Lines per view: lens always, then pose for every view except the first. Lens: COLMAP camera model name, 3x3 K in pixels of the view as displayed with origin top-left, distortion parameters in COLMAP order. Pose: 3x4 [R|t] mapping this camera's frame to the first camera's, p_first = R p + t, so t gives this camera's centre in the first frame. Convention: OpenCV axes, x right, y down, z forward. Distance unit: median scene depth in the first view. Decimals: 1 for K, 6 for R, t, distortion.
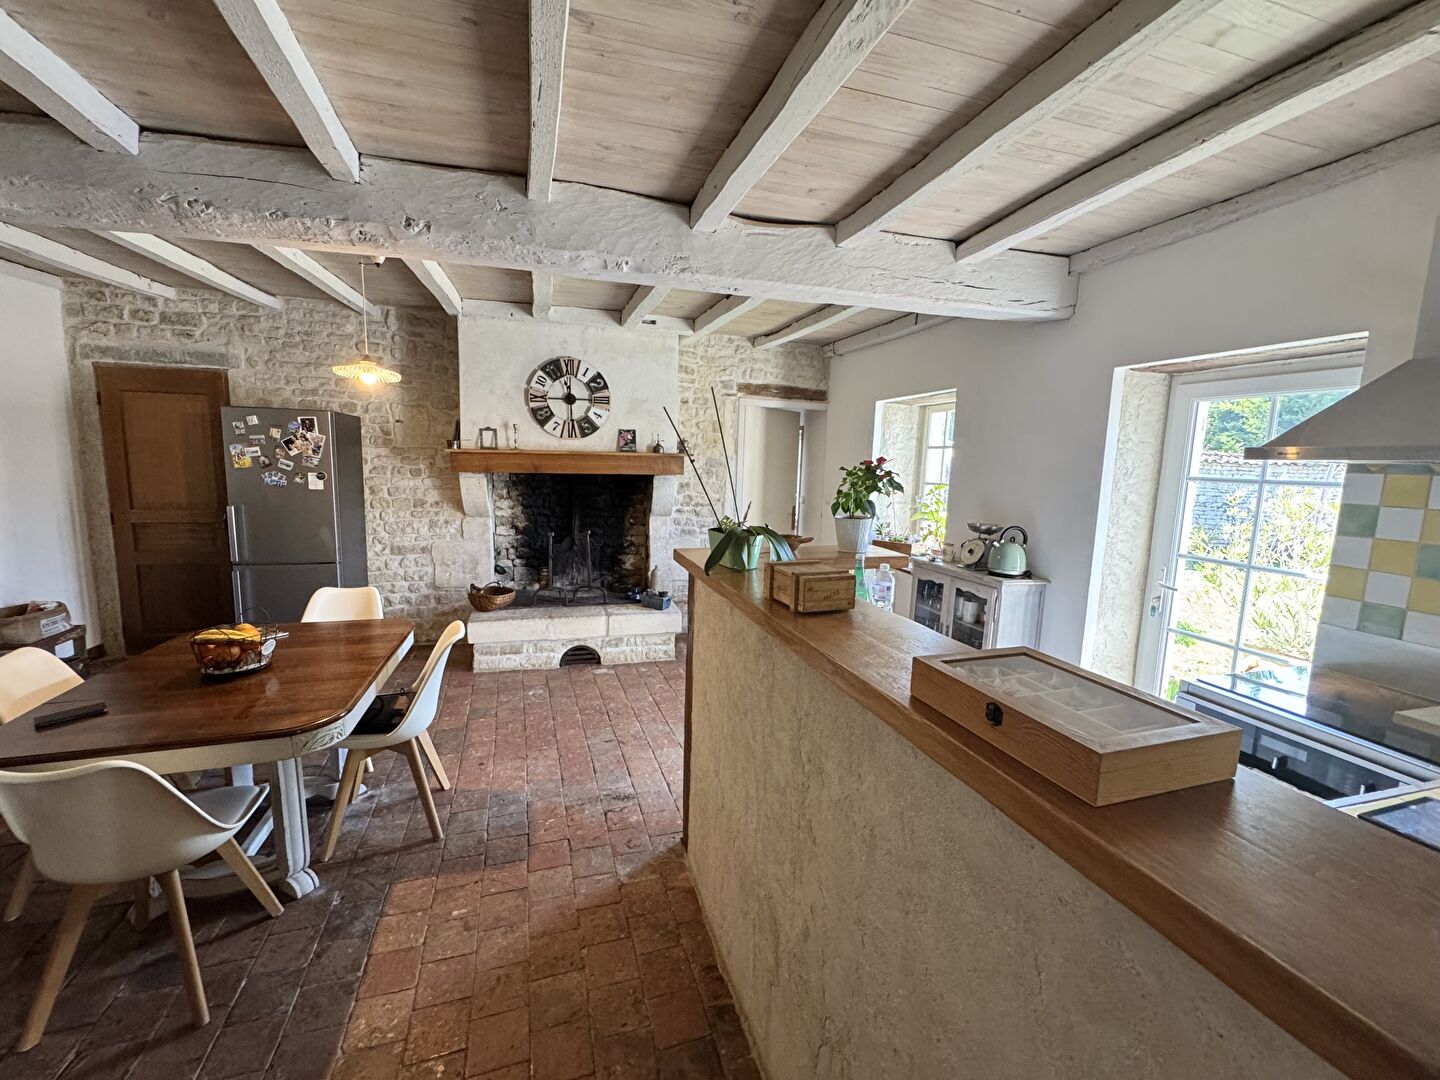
lens RADIAL K [[580.9, 0, 711.8], [0, 580.9, 538.5], [0, 0, 1]] dist [-0.003063, 0.000750]
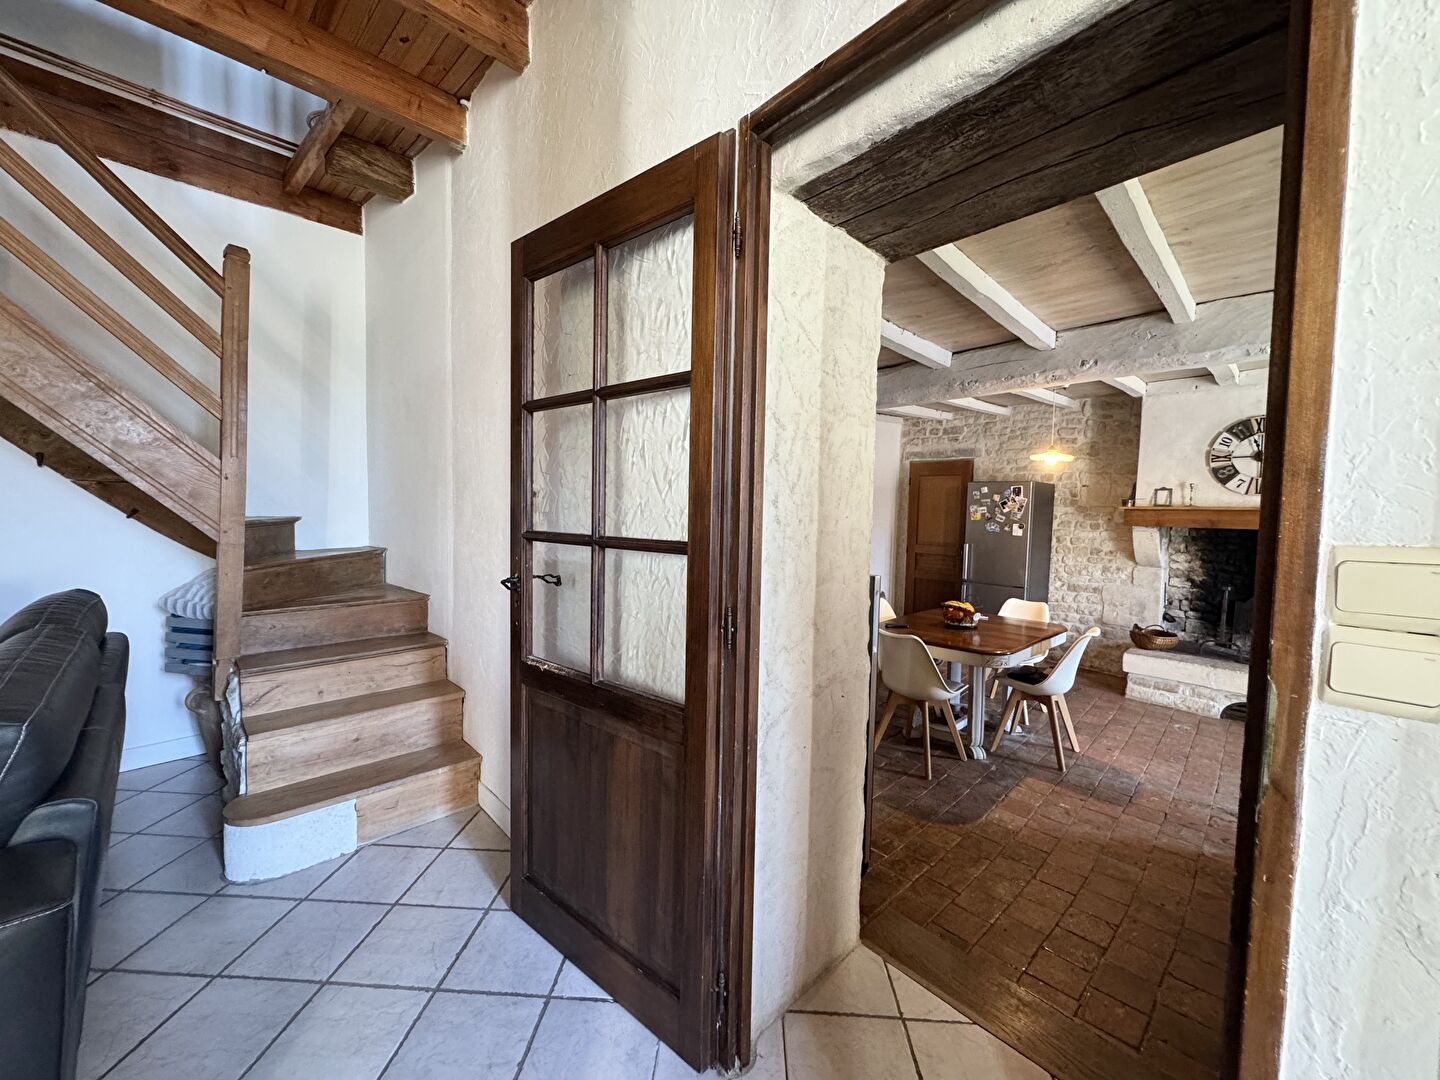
lens RADIAL K [[580.9, 0, 716.8], [0, 580.9, 538.4], [0, 0, 1]] dist [-0.003063, 0.000750]
pose [[0.459231, 0.031586, -0.887755, 0.230319], [-0.129727, 0.991038, -0.031846, 0.058521], [0.878793, 0.129790, 0.459213, -0.286135]]
